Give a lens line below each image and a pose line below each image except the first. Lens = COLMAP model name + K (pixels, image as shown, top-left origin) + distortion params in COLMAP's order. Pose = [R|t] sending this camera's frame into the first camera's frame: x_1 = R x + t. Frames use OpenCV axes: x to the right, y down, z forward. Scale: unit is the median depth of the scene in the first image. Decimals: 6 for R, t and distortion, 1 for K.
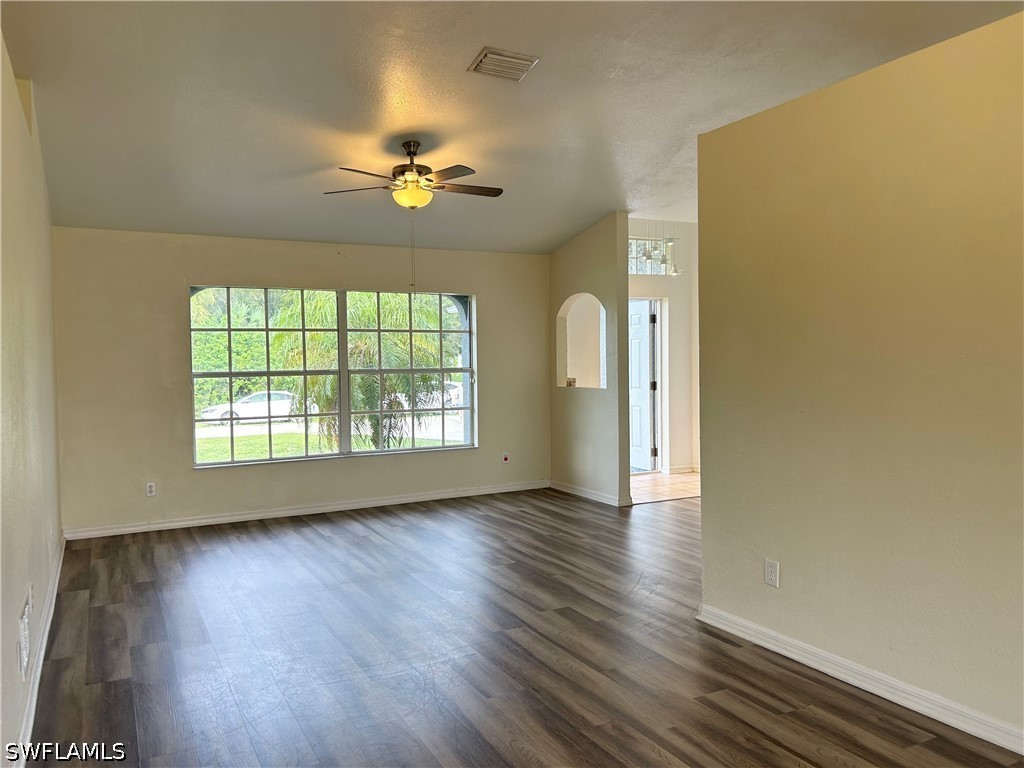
lens RADIAL K [[772.3, 0, 516.7], [0, 772.3, 388.2], [0, 0, 1]] dist [0.050037, -0.057483]
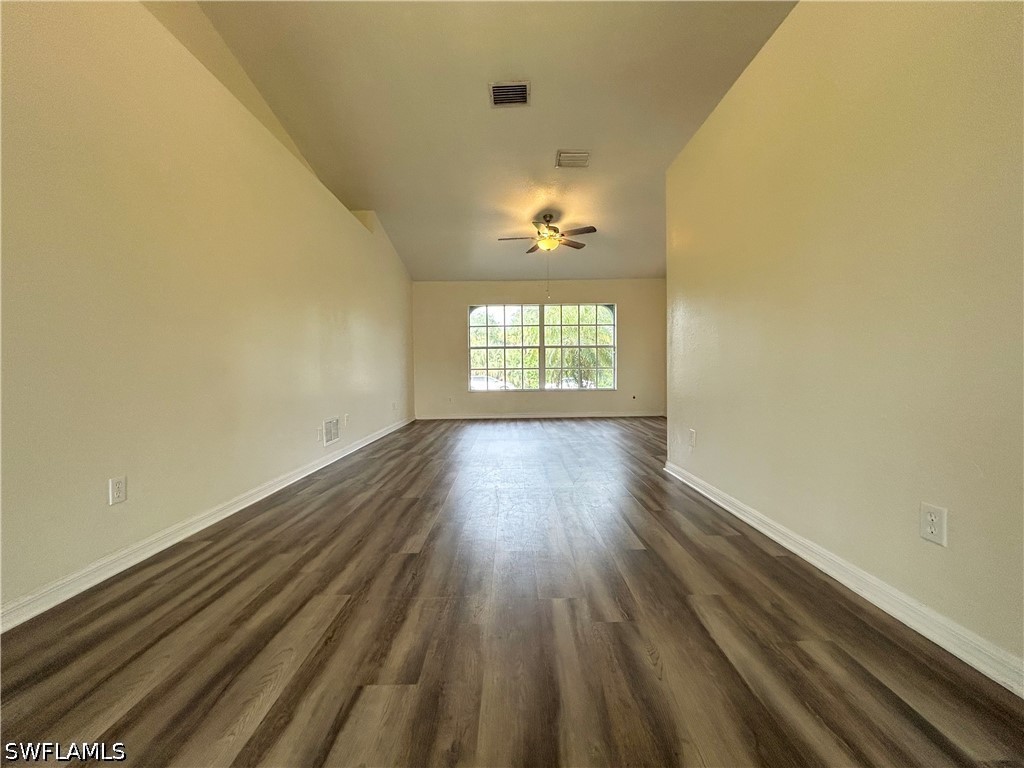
lens RADIAL K [[413.1, 0, 497.2], [0, 413.1, 381.8], [0, 0, 1]] dist [-0.003459, 0.002958]
pose [[0.881212, 0.022458, -0.472187, 0.181664], [-0.018185, 0.999742, 0.013612, 0.058568], [0.472371, -0.003408, 0.881393, 0.040585]]
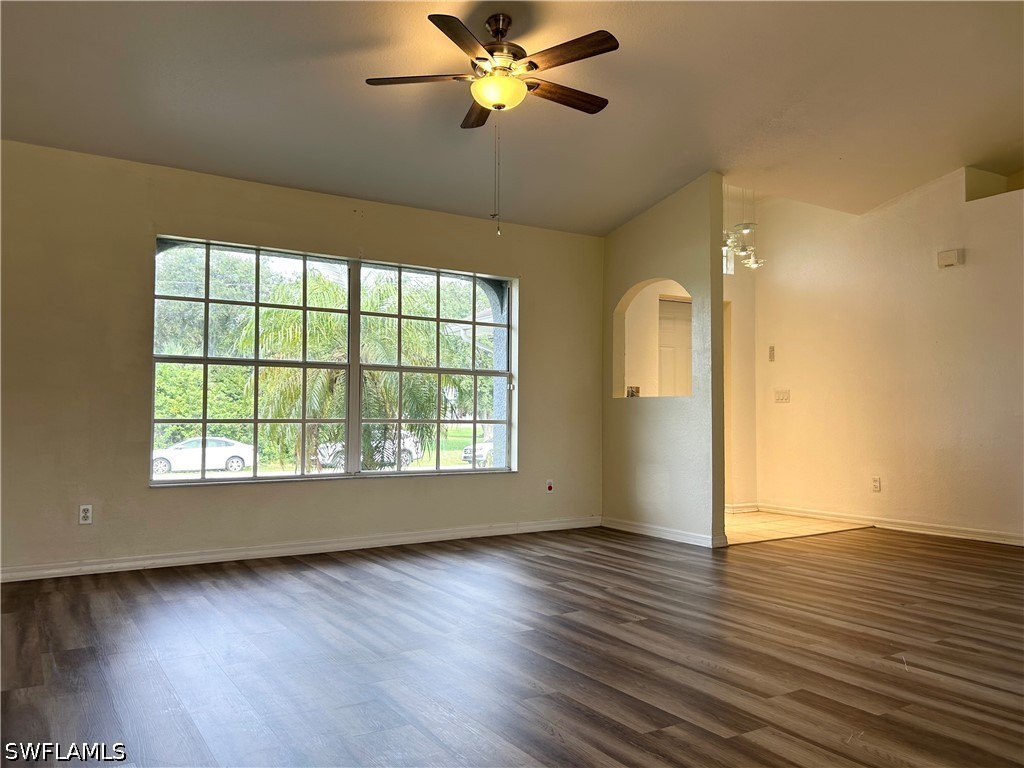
lens RADIAL K [[772.3, 0, 510.4], [0, 772.3, 384.4], [0, 0, 1]] dist [0.050037, -0.057483]
pose [[0.996991, 0.021510, 0.074478, -0.137168], [-0.015199, 0.996326, -0.084280, 0.063736], [-0.076017, 0.082894, 0.993655, 0.251919]]
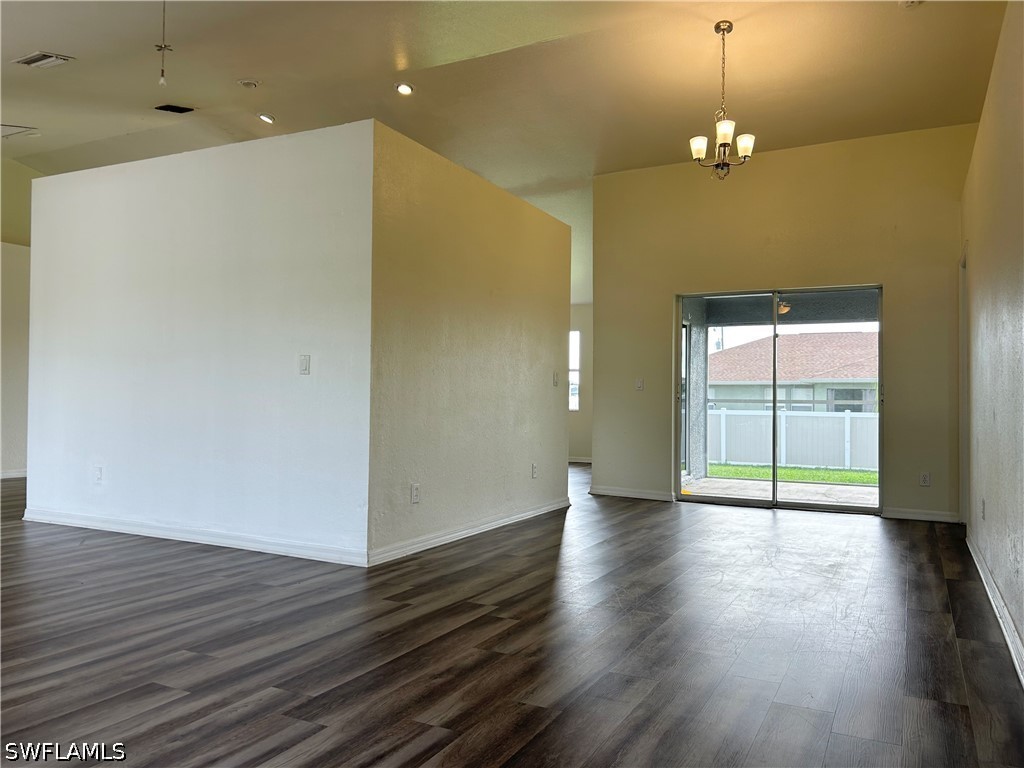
lens RADIAL K [[772.3, 0, 514.5], [0, 772.3, 388.7], [0, 0, 1]] dist [0.050037, -0.057483]
pose [[-0.568811, 0.019286, 0.822242, -0.456576], [0.025094, 0.999667, -0.006088, 0.041031], [-0.822086, 0.017171, -0.569105, 0.874971]]
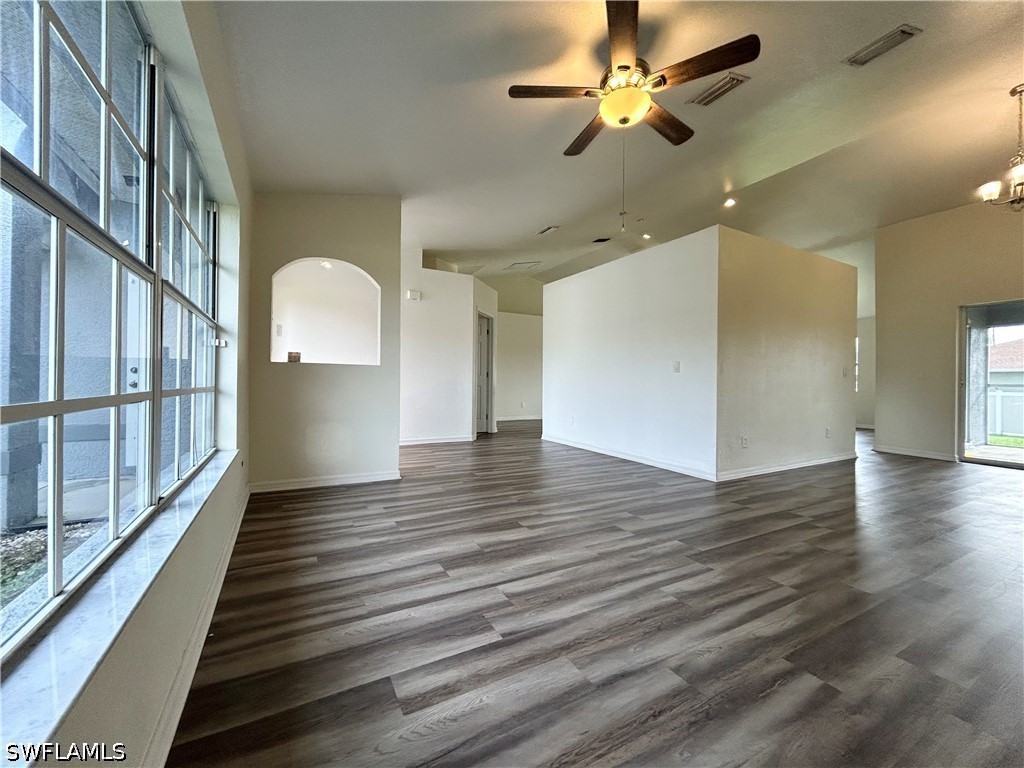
lens RADIAL K [[413.1, 0, 513.0], [0, 413.1, 382.3], [0, 0, 1]] dist [-0.003459, 0.002958]
pose [[-0.010024, 0.011252, 0.999886, -0.452629], [0.026080, 0.999599, -0.010987, 0.036518], [-0.999610, 0.025967, -0.010313, 0.907994]]
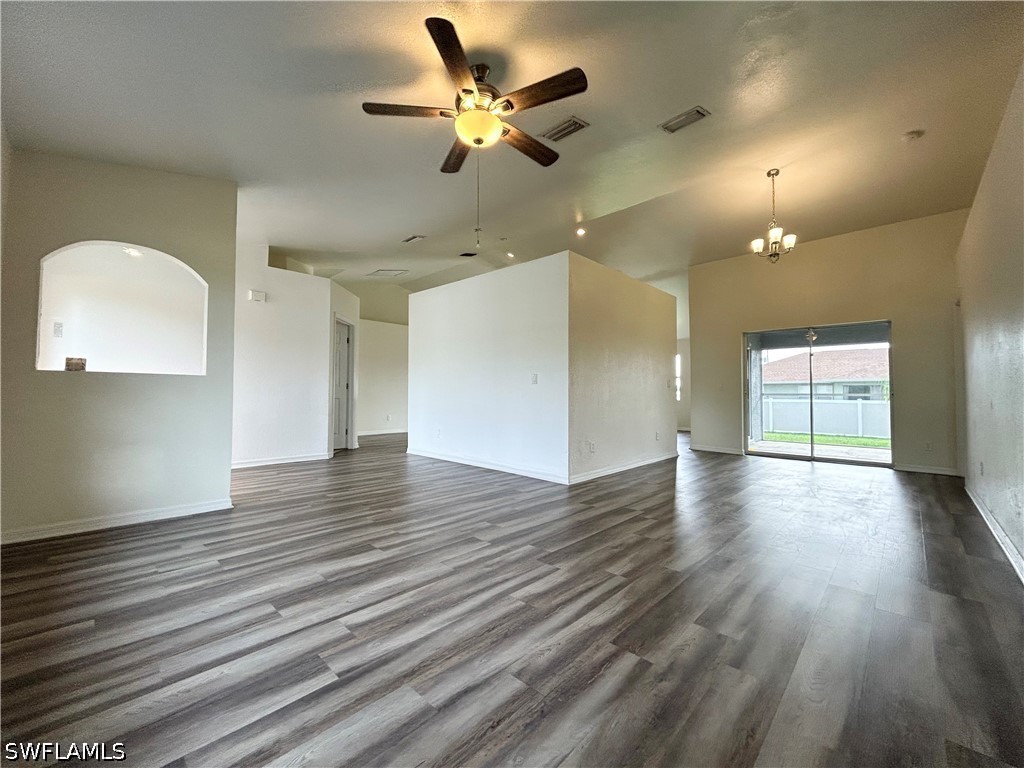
lens RADIAL K [[413.1, 0, 512.9], [0, 413.1, 382.8], [0, 0, 1]] dist [-0.003459, 0.002958]
pose [[-0.309762, 0.036459, 0.950115, -0.451992], [0.033772, 0.999056, -0.027326, 0.035942], [-0.950214, 0.023623, -0.310701, 0.893091]]
